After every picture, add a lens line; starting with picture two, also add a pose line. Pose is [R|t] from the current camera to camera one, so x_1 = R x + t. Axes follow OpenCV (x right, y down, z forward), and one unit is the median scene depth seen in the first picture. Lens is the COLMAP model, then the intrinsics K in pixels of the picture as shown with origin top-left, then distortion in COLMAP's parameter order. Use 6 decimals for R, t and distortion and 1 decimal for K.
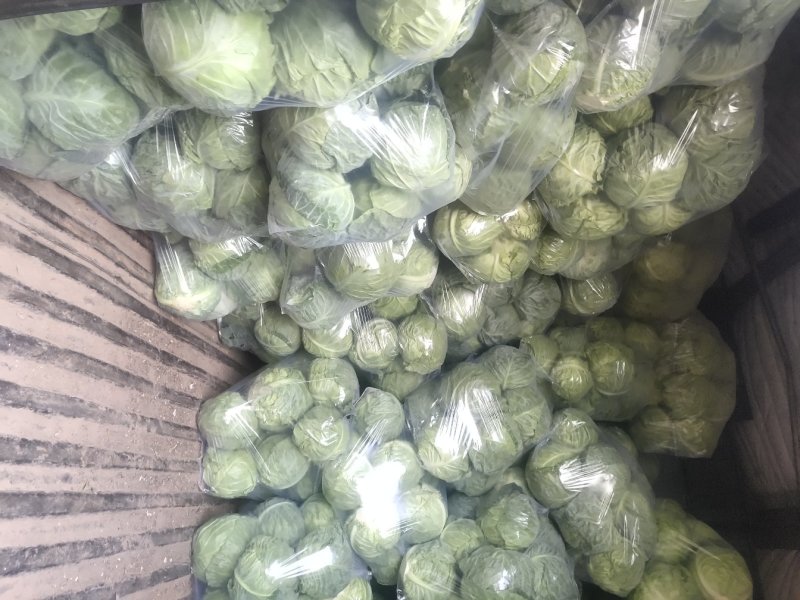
lens RADIAL K [[656.7, 0, 409.3], [0, 656.7, 288.1], [0, 0, 1]] dist [-0.028387, 0.090312]
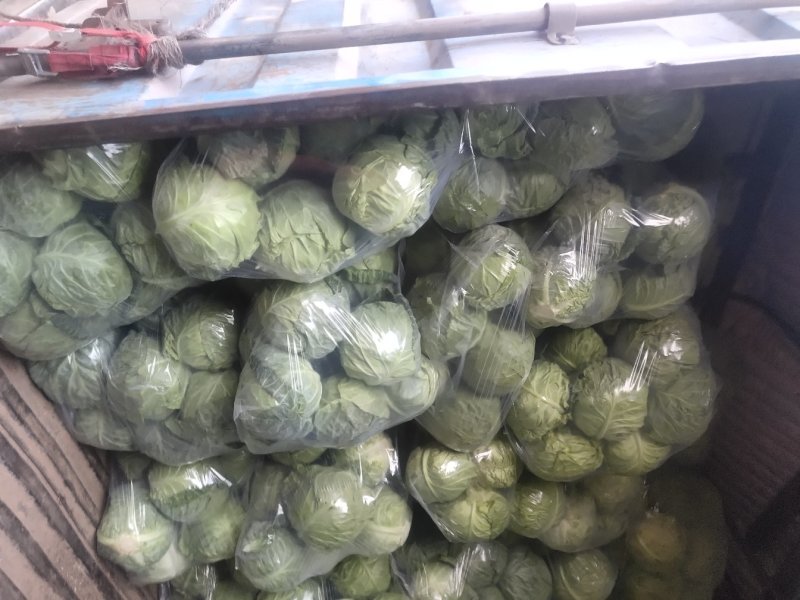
lens RADIAL K [[656.7, 0, 409.3], [0, 656.7, 288.1], [0, 0, 1]] dist [-0.028387, 0.090312]
pose [[0.999866, 0.006684, 0.014929, 0.027259], [0.002886, 0.826297, -0.563227, 0.242235], [-0.016101, 0.563195, 0.826167, 0.052453]]
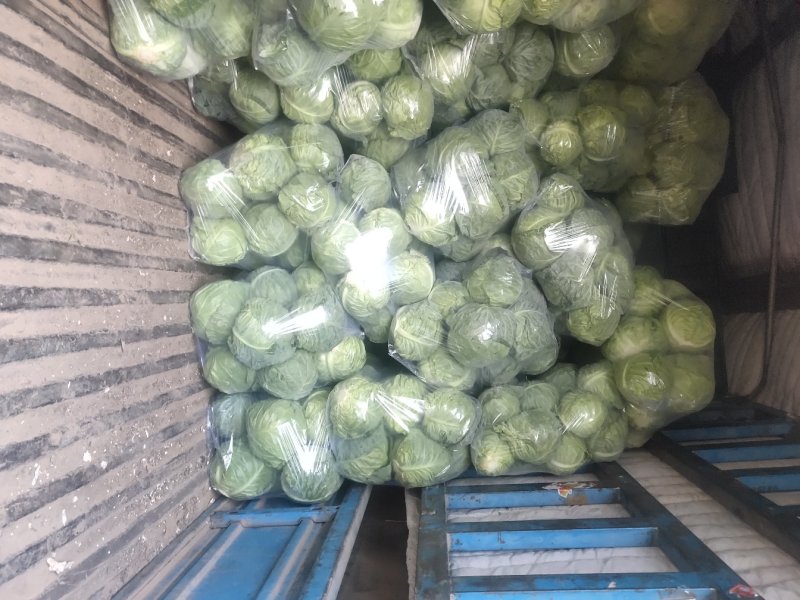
lens RADIAL K [[654.8, 0, 418.2], [0, 654.8, 313.1], [0, 0, 1]] dist [-0.019528, 0.064519]
pose [[0.999469, -0.024735, 0.021196, 0.009621], [0.016881, 0.949801, 0.312400, 0.087609], [-0.027860, -0.311877, 0.949714, 0.001522]]
